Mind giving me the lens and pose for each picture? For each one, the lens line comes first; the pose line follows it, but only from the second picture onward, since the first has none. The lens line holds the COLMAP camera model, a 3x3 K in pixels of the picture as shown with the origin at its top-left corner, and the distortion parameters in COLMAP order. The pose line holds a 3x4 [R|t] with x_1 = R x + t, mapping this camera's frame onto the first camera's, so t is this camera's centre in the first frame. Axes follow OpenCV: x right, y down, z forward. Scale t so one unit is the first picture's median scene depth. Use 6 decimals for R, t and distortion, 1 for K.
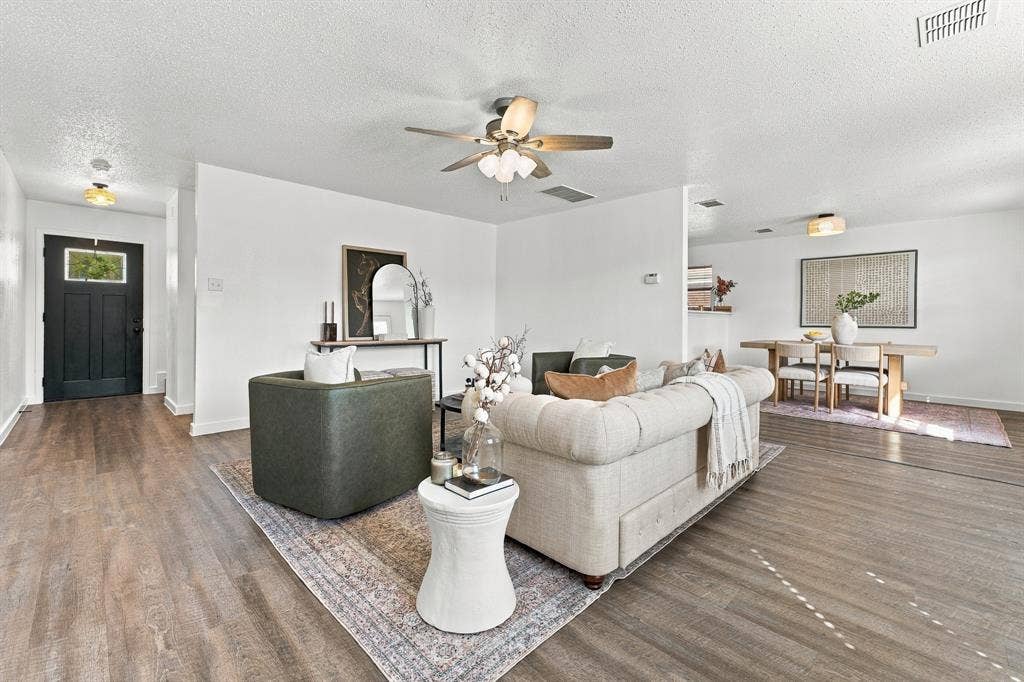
lens RADIAL K [[428.7, 0, 510.5], [0, 428.7, 322.7], [0, 0, 1]] dist [0.001062, 0.000128]
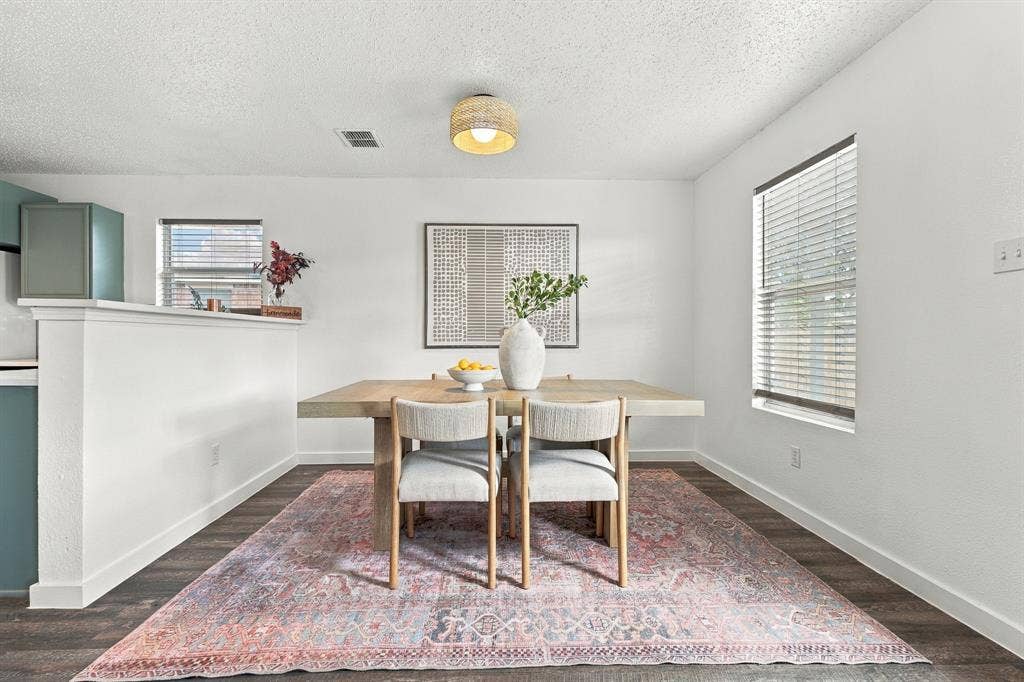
lens RADIAL K [[463.7, 0, 512.0], [0, 463.7, 341.0], [0, 0, 1]] dist [-0.001363, -0.000220]
pose [[0.669357, -0.013911, 0.742811, 0.364063], [0.011714, 0.999898, 0.008171, -0.002836], [-0.742849, 0.003232, 0.669452, 0.608974]]
